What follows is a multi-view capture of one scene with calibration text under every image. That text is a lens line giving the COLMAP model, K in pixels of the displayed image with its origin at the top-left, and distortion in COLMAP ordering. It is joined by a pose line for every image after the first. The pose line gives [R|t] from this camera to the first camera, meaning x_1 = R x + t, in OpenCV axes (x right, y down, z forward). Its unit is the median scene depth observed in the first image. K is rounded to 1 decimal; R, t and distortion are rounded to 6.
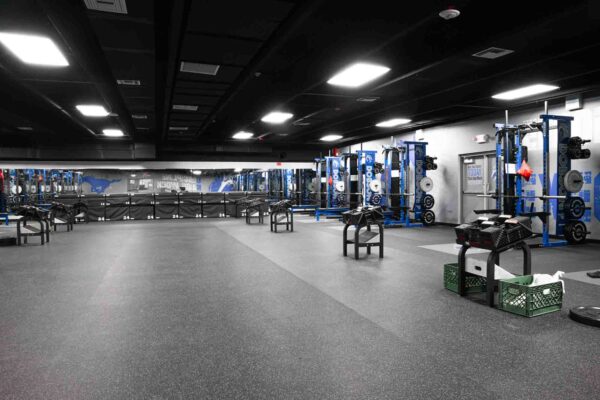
lens RADIAL K [[416.0, 0, 299.0], [0, 416.0, 200.0], [0, 0, 1]] dist [-0.132609, 0.101464]
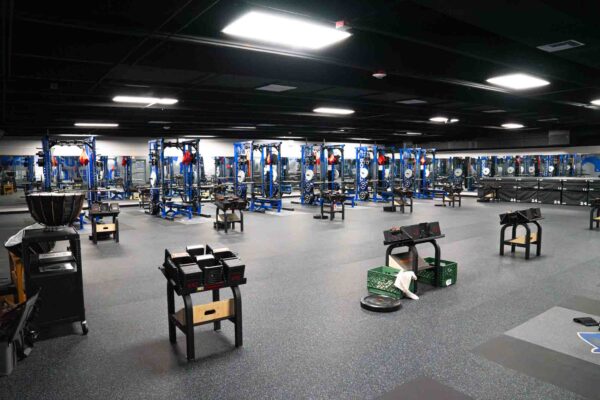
lens RADIAL K [[416.0, 0, 299.0], [0, 416.0, 200.0], [0, 0, 1]] dist [-0.132609, 0.101464]
pose [[0.303387, 0.081601, -0.949367, 0.422293], [-0.019577, 0.996650, 0.079408, -0.032778], [0.952666, -0.005506, 0.303968, 0.071325]]
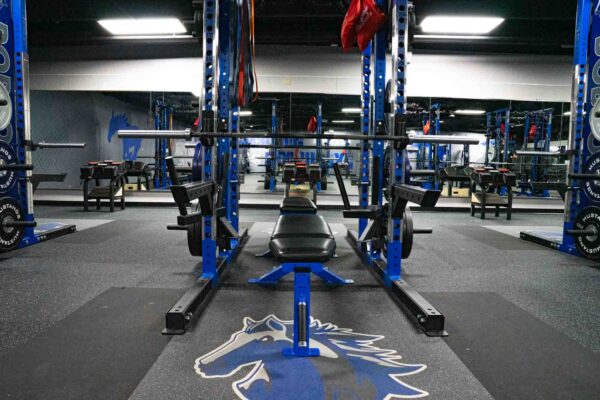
lens RADIAL K [[416.0, 0, 299.0], [0, 416.0, 200.0], [0, 0, 1]] dist [-0.132609, 0.101464]
pose [[-0.313509, 0.076922, -0.946465, -0.303291], [-0.036472, 0.995003, 0.092948, 0.023325], [0.948885, 0.063659, -0.309137, 0.150270]]
